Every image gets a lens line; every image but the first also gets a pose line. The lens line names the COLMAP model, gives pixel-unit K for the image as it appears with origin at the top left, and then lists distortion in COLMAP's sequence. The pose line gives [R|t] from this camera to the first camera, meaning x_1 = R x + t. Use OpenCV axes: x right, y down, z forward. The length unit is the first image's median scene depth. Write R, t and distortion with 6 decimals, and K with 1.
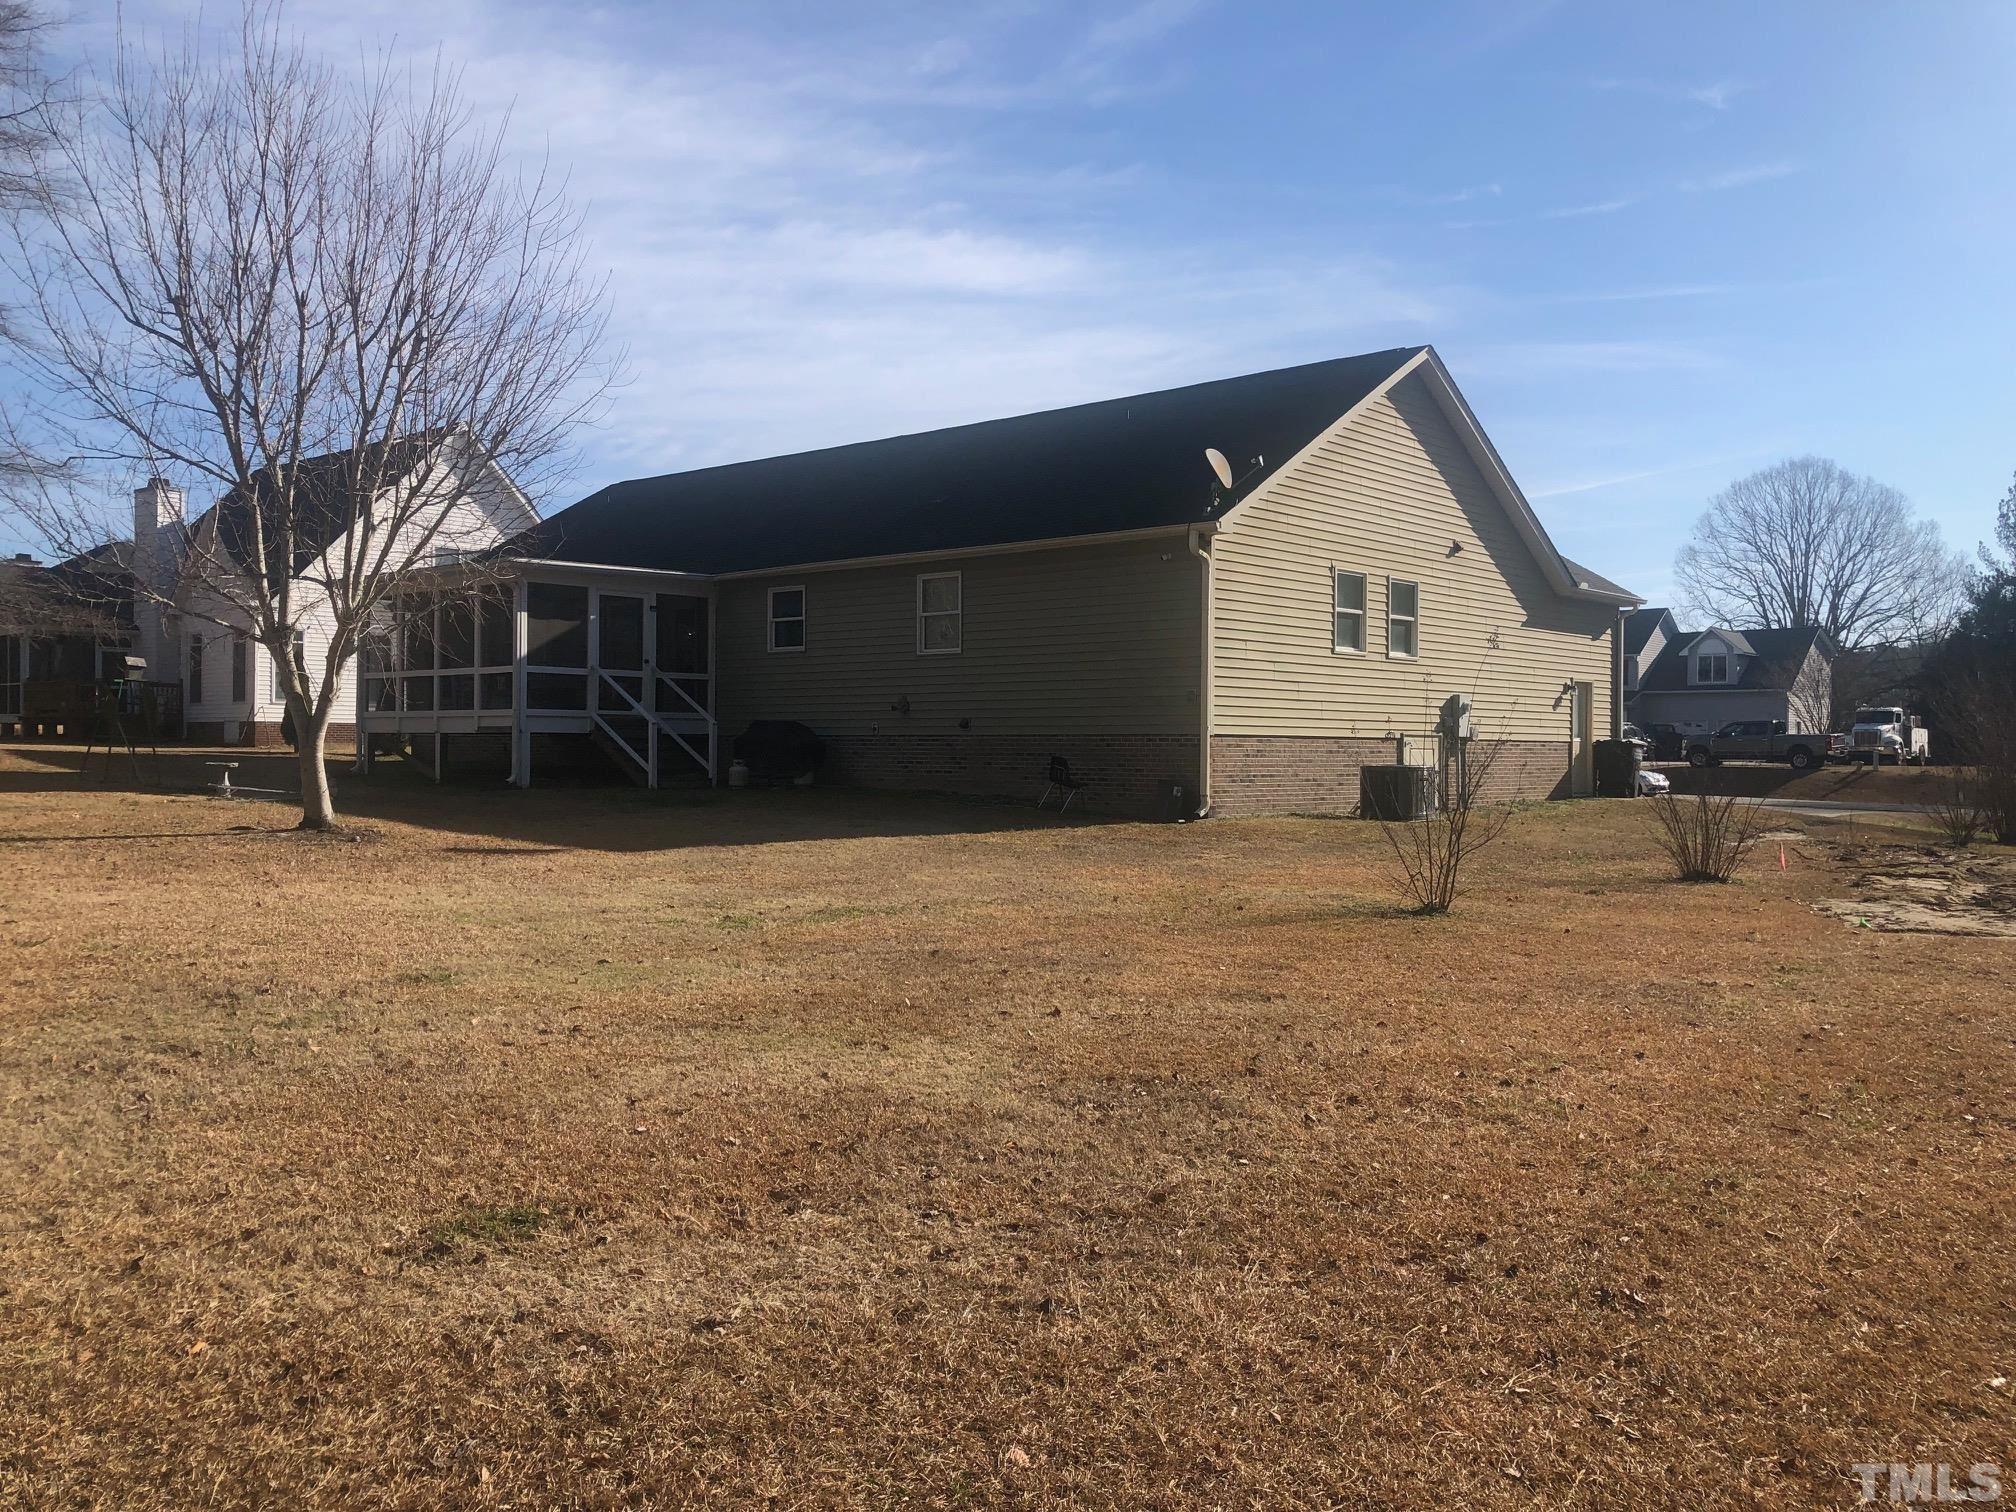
lens RADIAL K [[1661.5, 0, 1010.4], [0, 1661.5, 754.4], [0, 0, 1]] dist [0.004394, 0.001603]
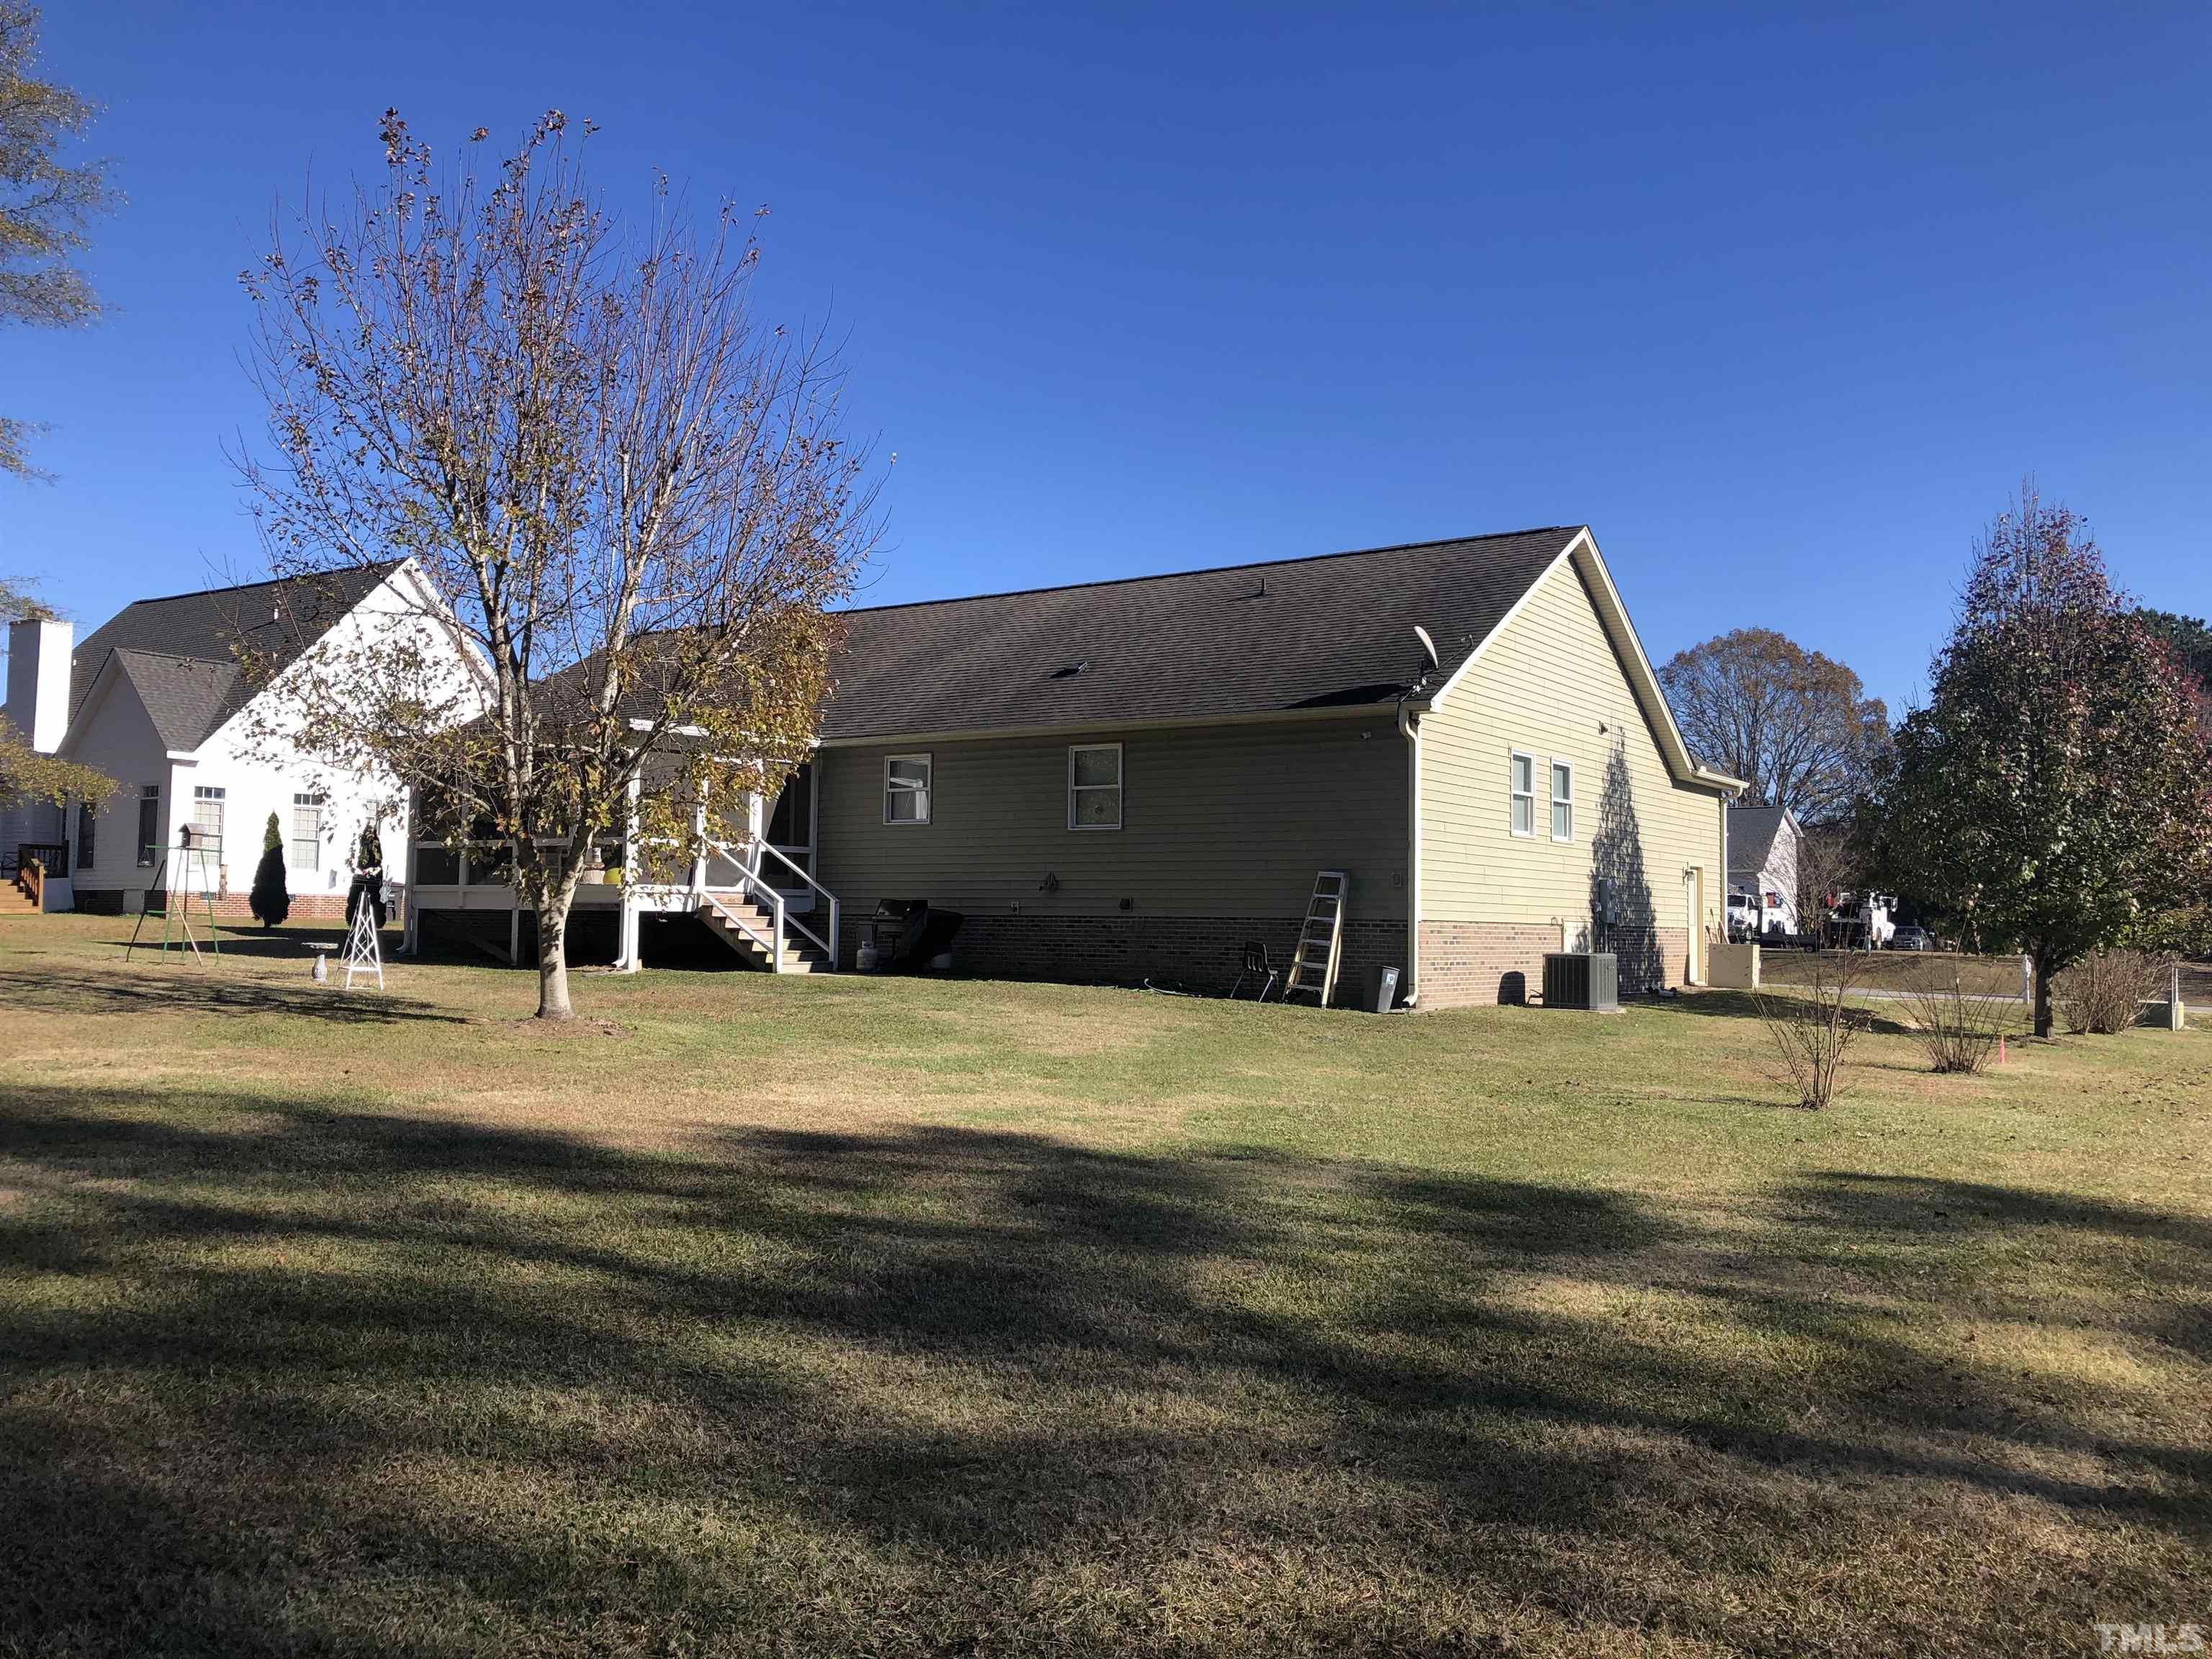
lens RADIAL K [[1823.0, 0, 1102.5], [0, 1823.0, 829.6], [0, 0, 1]] dist [0.004394, 0.001603]
pose [[0.993690, 0.014146, 0.111270, -0.154405], [-0.007907, 0.998382, -0.056317, -0.002805], [-0.111887, 0.055082, 0.992193, -0.022118]]
